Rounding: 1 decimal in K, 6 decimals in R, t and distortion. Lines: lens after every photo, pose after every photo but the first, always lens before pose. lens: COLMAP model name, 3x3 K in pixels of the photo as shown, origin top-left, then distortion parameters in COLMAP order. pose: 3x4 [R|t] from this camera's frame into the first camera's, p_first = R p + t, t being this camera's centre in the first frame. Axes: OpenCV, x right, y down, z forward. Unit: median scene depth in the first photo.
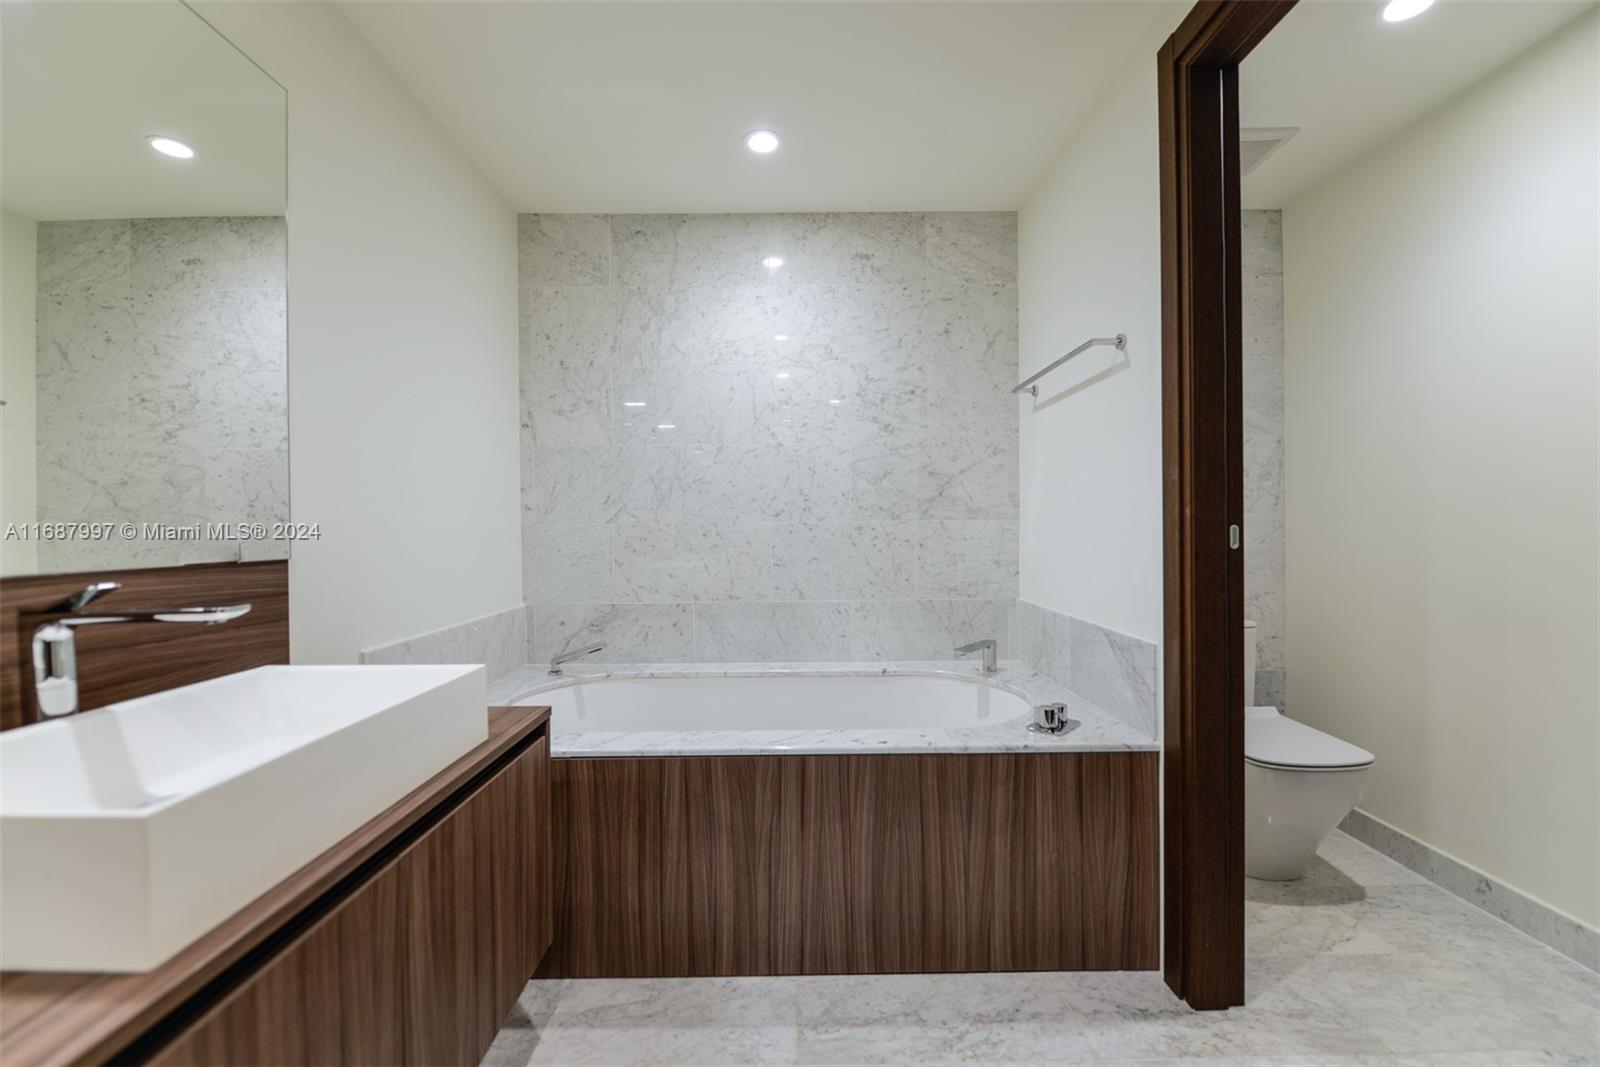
lens RADIAL K [[637.6, 0, 789.5], [0, 637.6, 529.9], [0, 0, 1]] dist [0.001437, -0.004783]
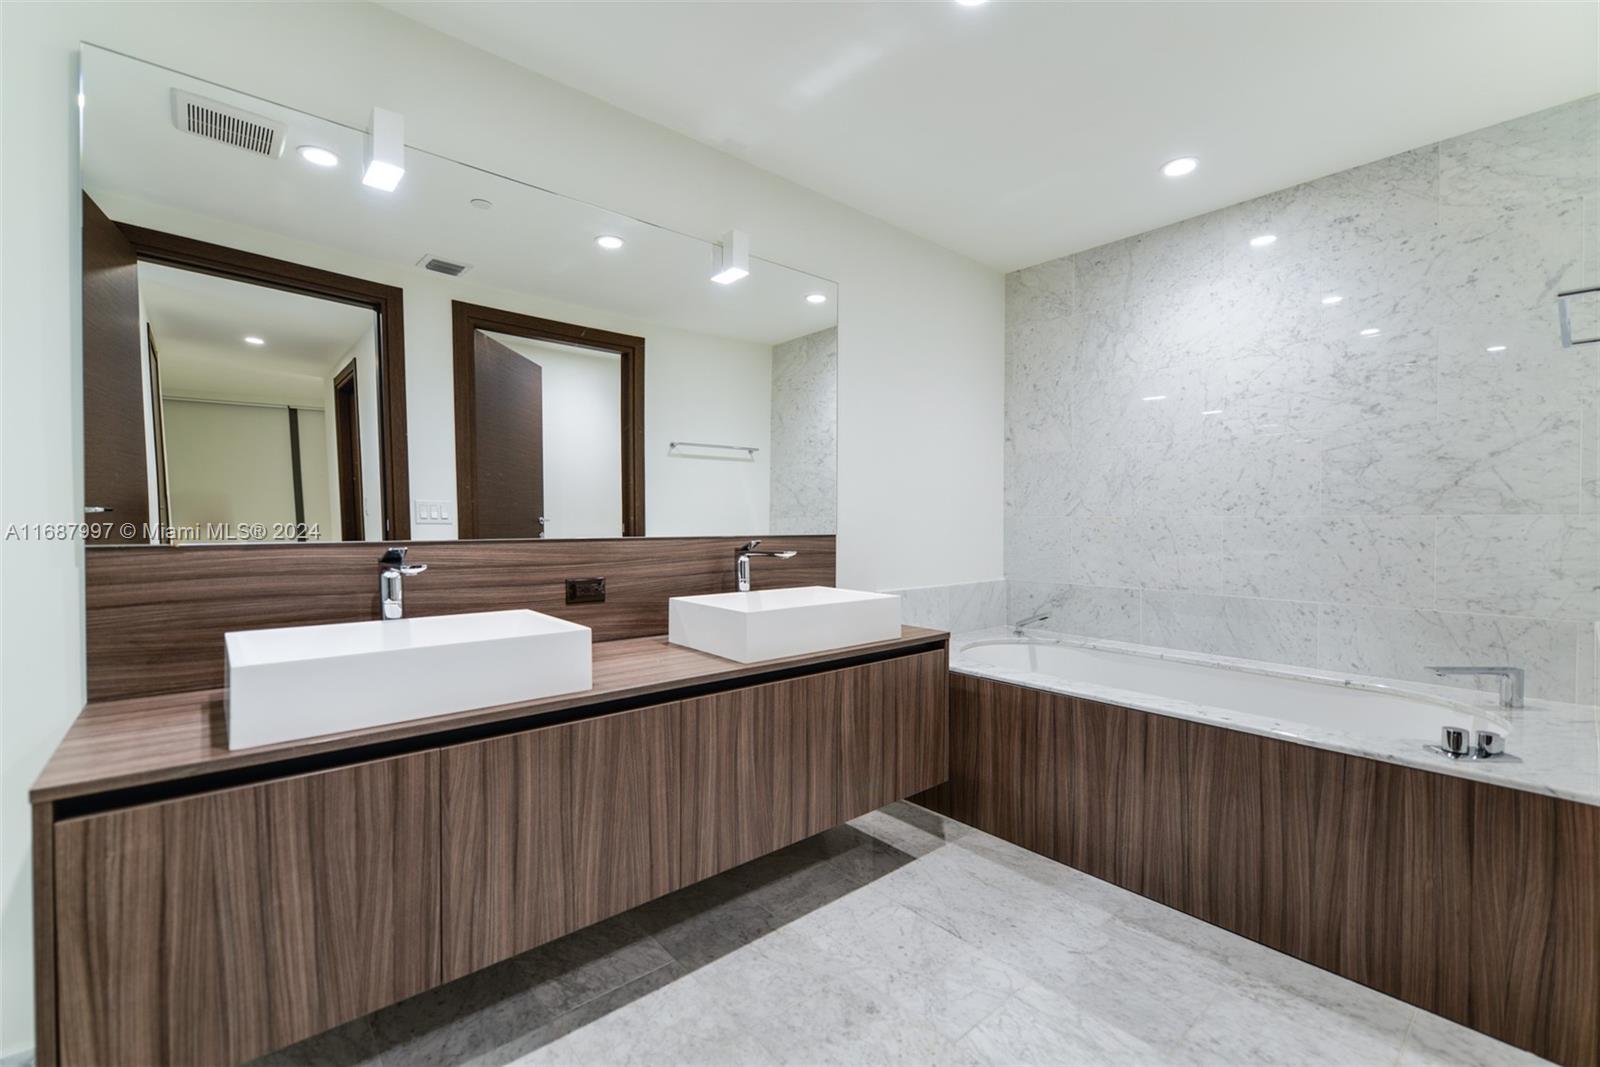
lens RADIAL K [[658.0, 0, 797.5], [0, 658.0, 524.0], [0, 0, 1]] dist [0.004267, -0.000047]
pose [[0.650383, 0.015887, -0.759440, 0.523588], [-0.012449, 0.999870, 0.010255, -0.003291], [0.759504, 0.002784, 0.650496, -0.296285]]
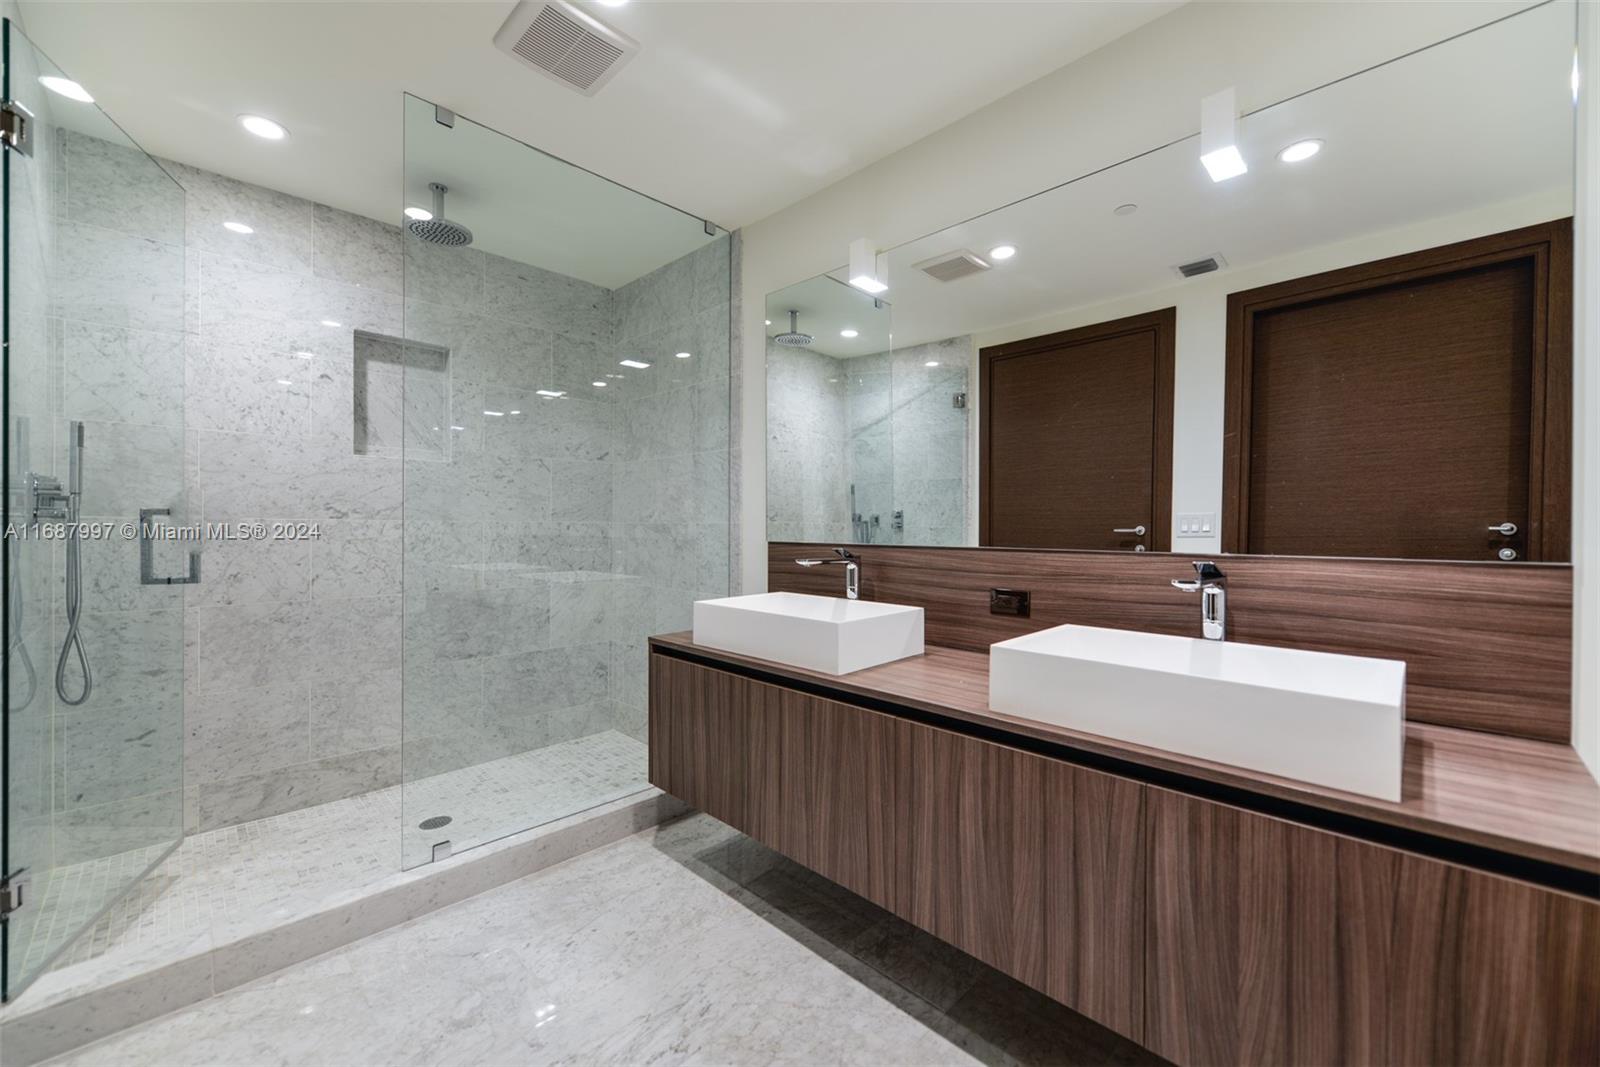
lens RADIAL K [[637.6, 0, 794.8], [0, 637.6, 539.2], [0, 0, 1]] dist [0.001437, -0.004783]
pose [[-0.699031, 0.009751, -0.715025, 0.409953], [-0.009384, 0.999696, 0.022807, 0.003576], [0.715029, 0.022653, -0.698727, 0.723335]]
